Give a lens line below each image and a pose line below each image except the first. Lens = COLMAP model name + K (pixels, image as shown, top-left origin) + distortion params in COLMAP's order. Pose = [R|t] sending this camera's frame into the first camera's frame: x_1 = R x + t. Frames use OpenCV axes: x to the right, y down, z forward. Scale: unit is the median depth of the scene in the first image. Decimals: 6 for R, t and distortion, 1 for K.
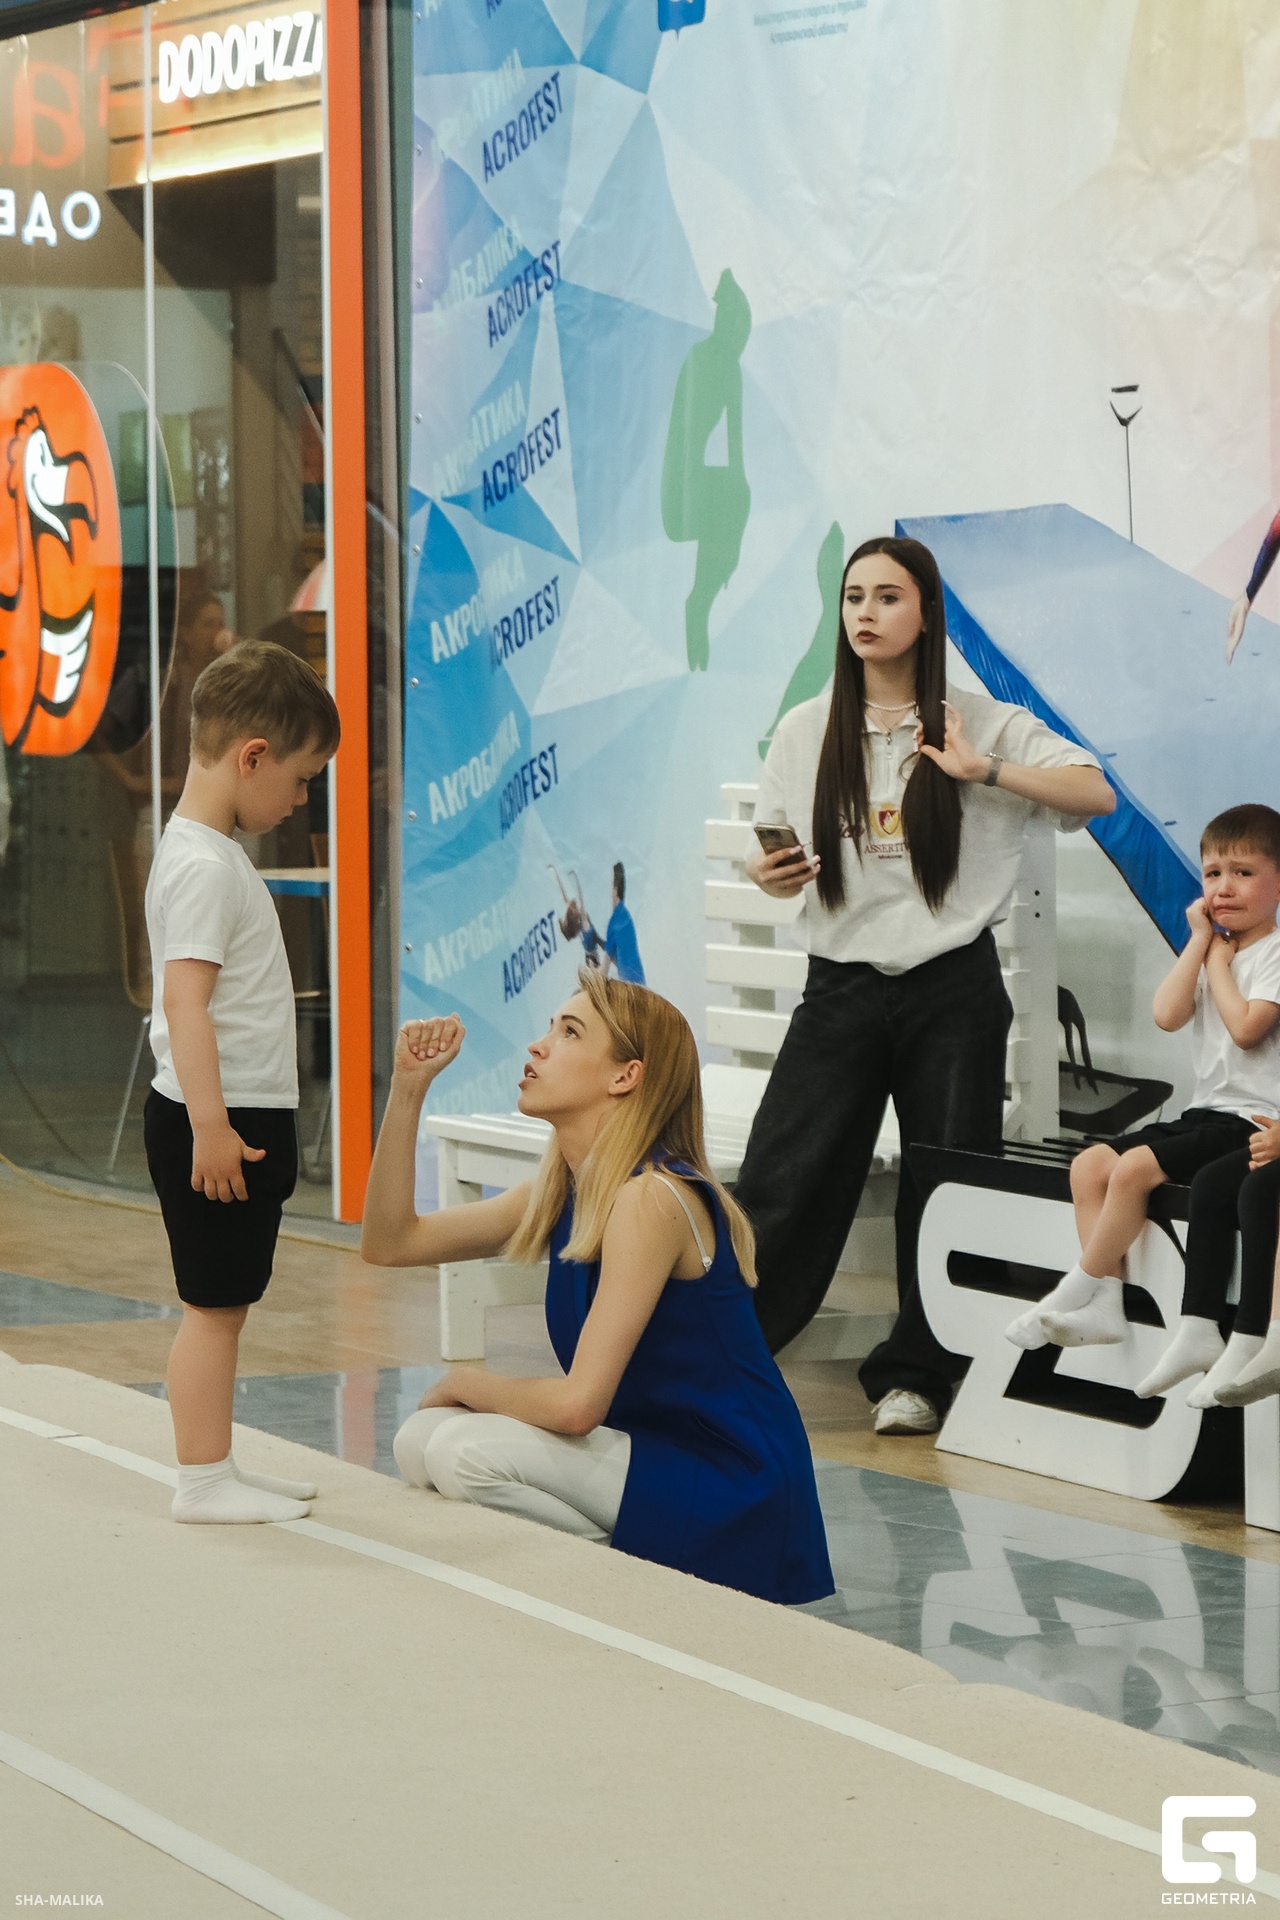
lens RADIAL K [[4323.3, 0, 642.1], [0, 4323.3, 960.8], [0, 0, 1]] dist [-0.184312, 0.000000]
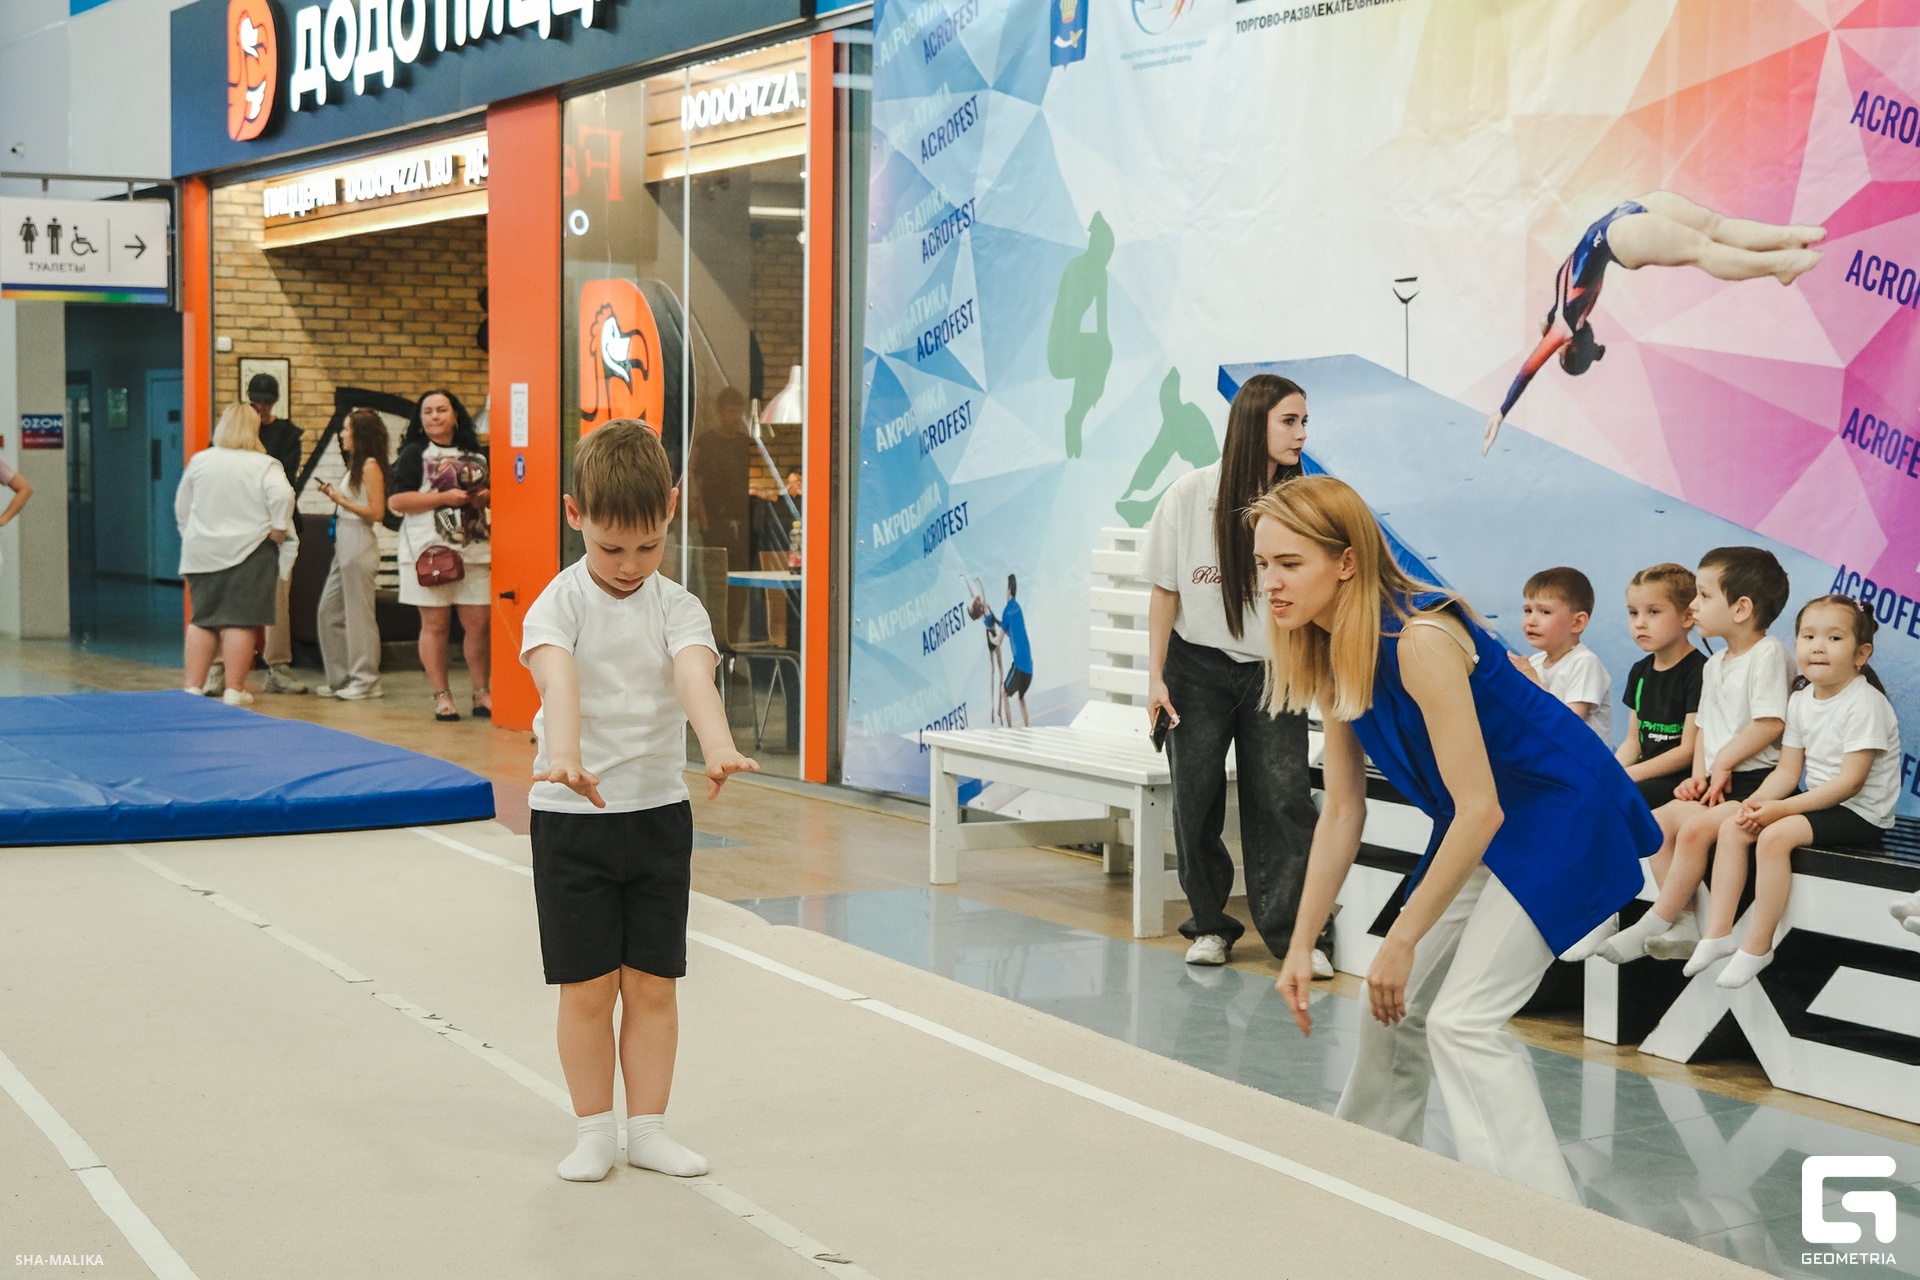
lens RADIAL K [[2912.3, 0, 956.7], [0, 2912.3, 637.4], [0, 0, 1]] dist [-0.129871, 0.000000]
pose [[0.996615, 0.022707, -0.079013, 0.065474], [-0.022856, 0.999738, -0.000985, 0.003077], [0.078970, 0.002788, 0.996873, -0.113079]]
